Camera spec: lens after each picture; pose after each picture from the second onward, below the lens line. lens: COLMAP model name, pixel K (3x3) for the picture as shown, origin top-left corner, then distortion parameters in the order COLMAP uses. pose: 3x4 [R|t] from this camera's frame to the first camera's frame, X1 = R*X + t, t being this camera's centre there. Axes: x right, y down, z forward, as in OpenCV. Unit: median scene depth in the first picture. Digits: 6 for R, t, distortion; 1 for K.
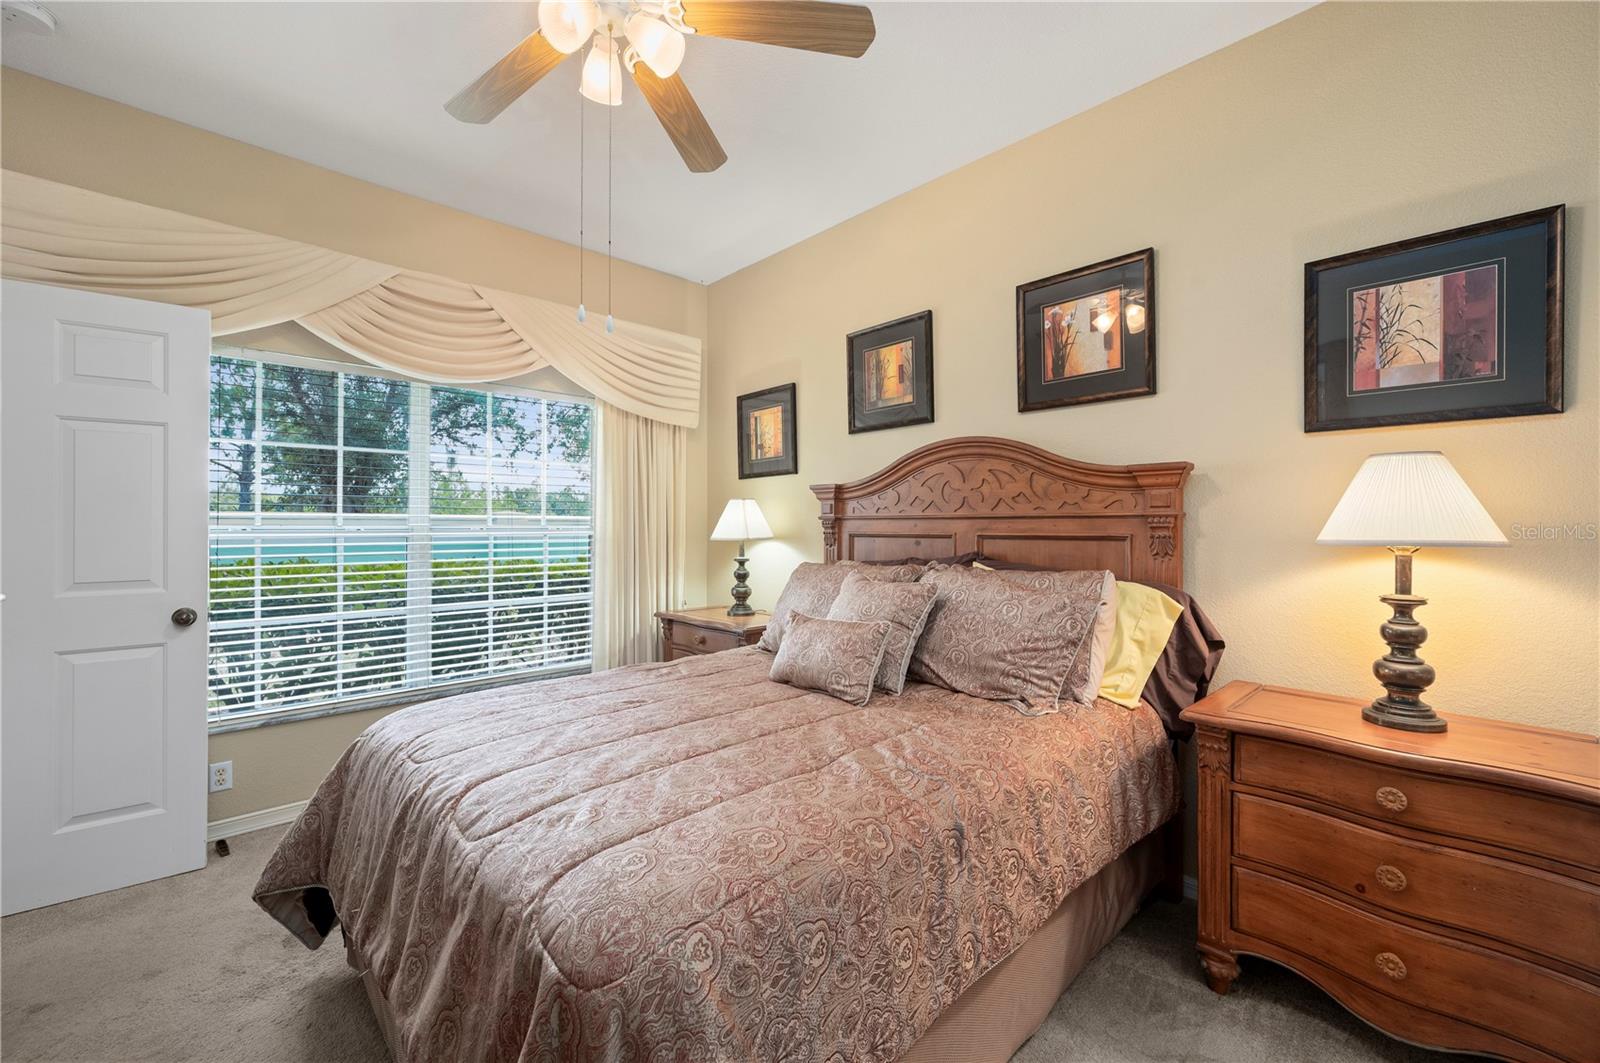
lens RADIAL K [[639.7, 0, 804.4], [0, 639.7, 538.4], [0, 0, 1]] dist [-0.001184, 0.000080]
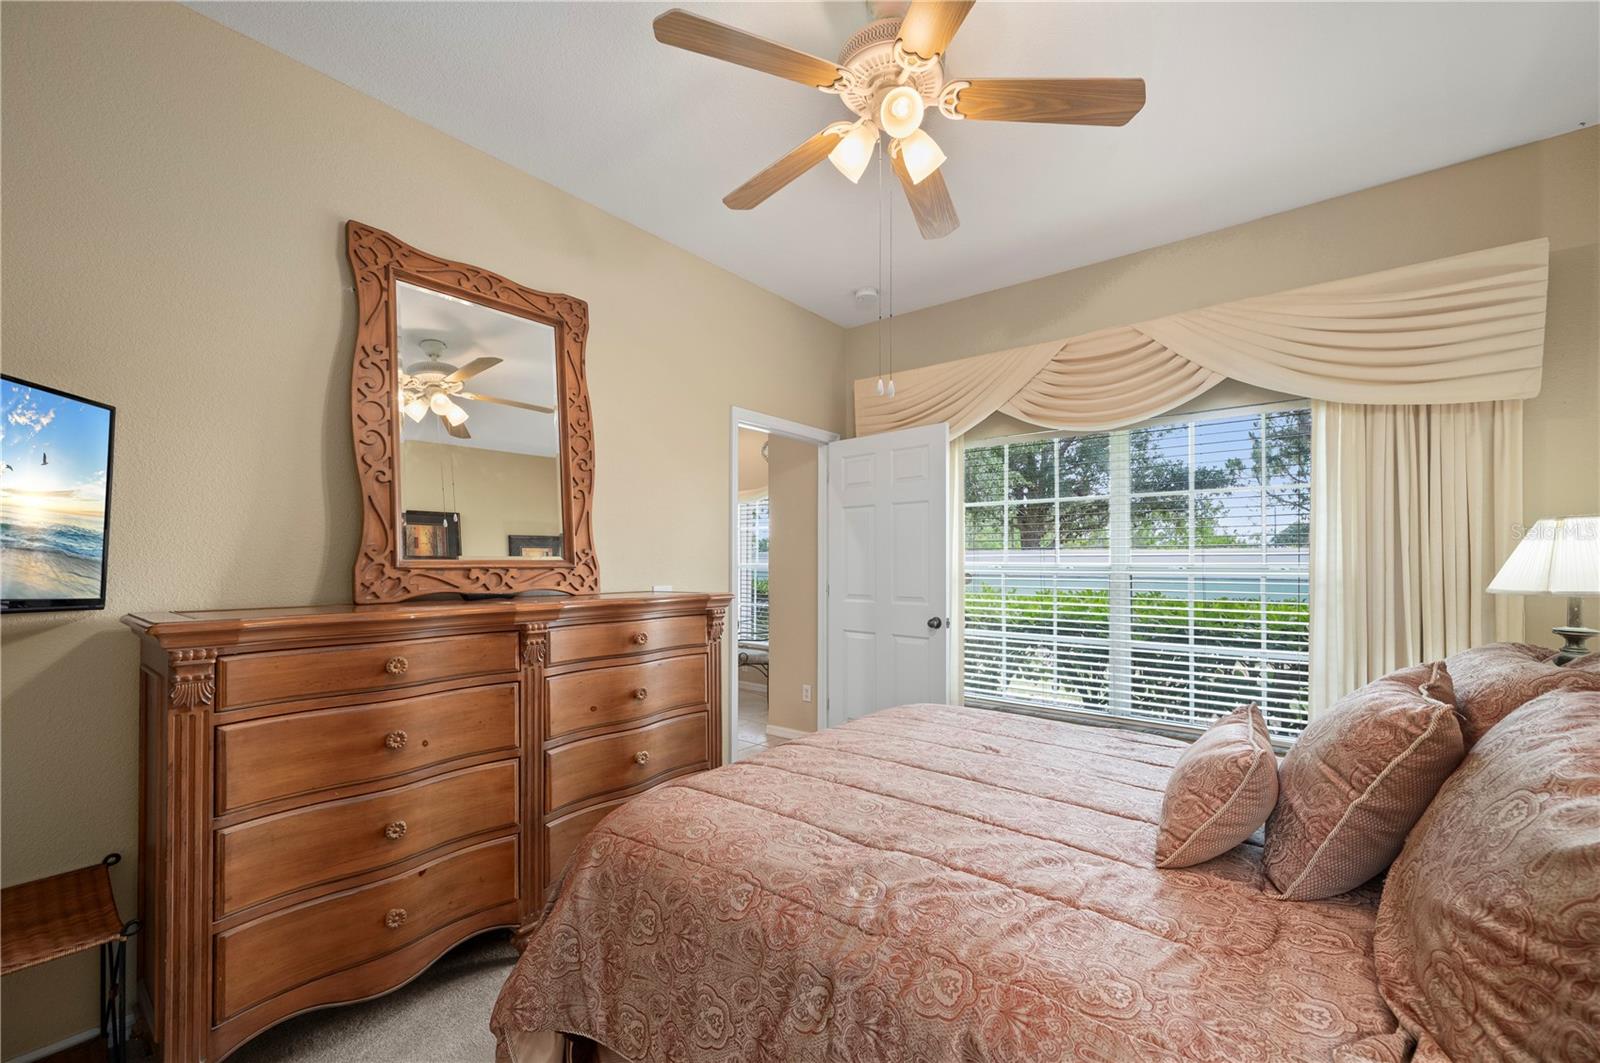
lens RADIAL K [[642.8, 0, 799.0], [0, 642.8, 554.4], [0, 0, 1]] dist [-0.041219, 0.000029]
pose [[0.125106, -0.009580, -0.992097, 0.482390], [-0.023594, 0.999642, -0.012628, -0.012914], [0.991863, 0.024987, 0.124835, 0.436041]]
